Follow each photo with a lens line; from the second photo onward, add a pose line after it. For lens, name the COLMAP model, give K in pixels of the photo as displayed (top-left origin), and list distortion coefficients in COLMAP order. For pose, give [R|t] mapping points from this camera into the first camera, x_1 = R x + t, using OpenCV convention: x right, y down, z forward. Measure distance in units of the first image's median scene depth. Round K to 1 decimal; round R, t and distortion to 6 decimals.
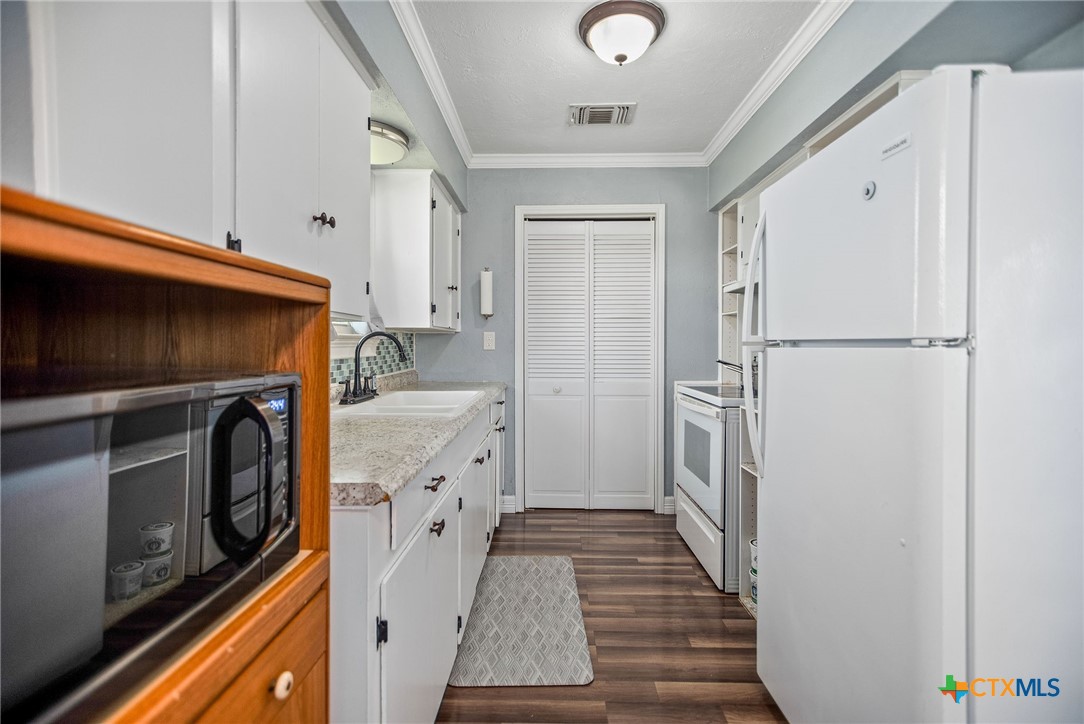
lens RADIAL K [[482.3, 0, 541.4], [0, 482.3, 342.6], [0, 0, 1]] dist [0.000830, 0.001905]
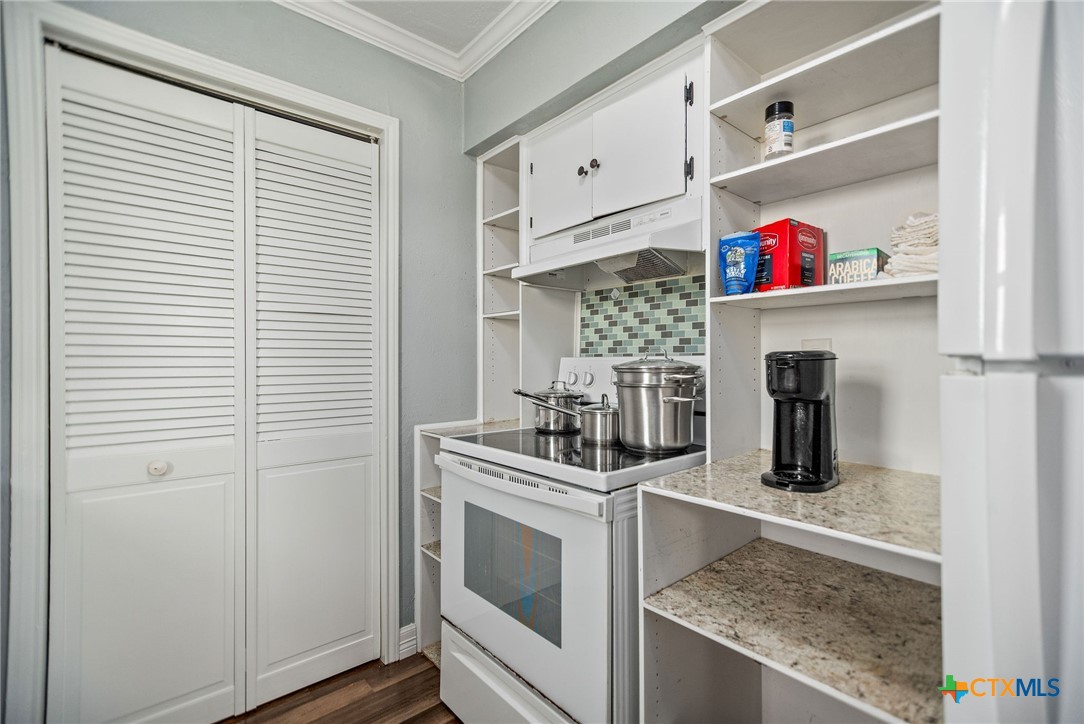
lens RADIAL K [[482.3, 0, 549.7], [0, 482.3, 364.2], [0, 0, 1]] dist [0.000830, 0.001905]
pose [[0.750352, -0.004217, 0.661025, 0.009860], [0.003348, 0.999991, 0.002578, 0.003470], [-0.661030, 0.000279, 0.750359, 0.448050]]
